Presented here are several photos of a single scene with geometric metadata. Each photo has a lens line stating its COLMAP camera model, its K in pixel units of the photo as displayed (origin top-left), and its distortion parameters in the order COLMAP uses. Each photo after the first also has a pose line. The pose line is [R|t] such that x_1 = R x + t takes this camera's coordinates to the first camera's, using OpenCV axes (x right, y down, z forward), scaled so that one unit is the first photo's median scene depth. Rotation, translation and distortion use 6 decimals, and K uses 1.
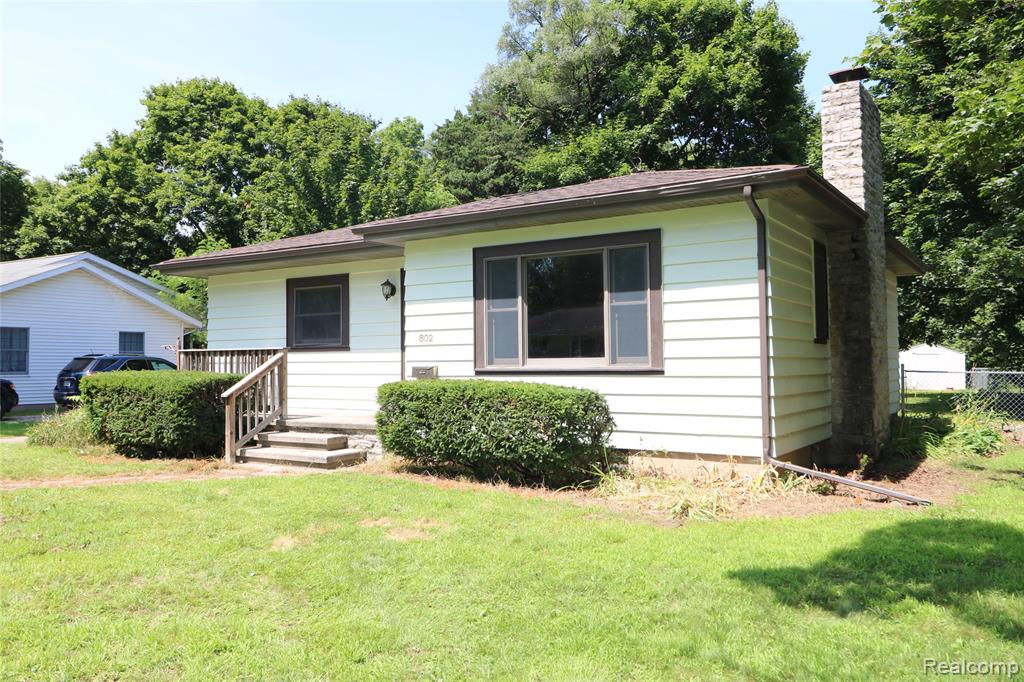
lens RADIAL K [[799.5, 0, 512.3], [0, 799.5, 343.4], [0, 0, 1]] dist [-0.002606, -0.000645]
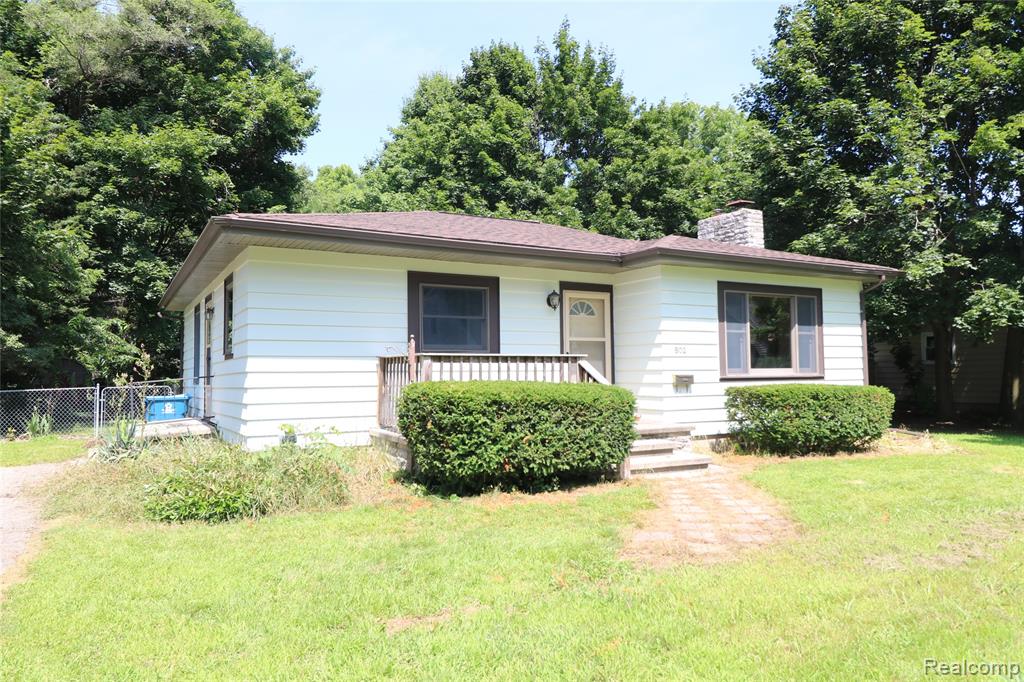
lens RADIAL K [[734.4, 0, 513.4], [0, 734.4, 339.3], [0, 0, 1]] dist [0.000012, -0.000043]
pose [[0.457745, 0.048211, 0.887776, -1.236789], [-0.013781, 0.998793, -0.047134, 0.032555], [-0.888977, 0.009341, 0.457857, 0.765981]]
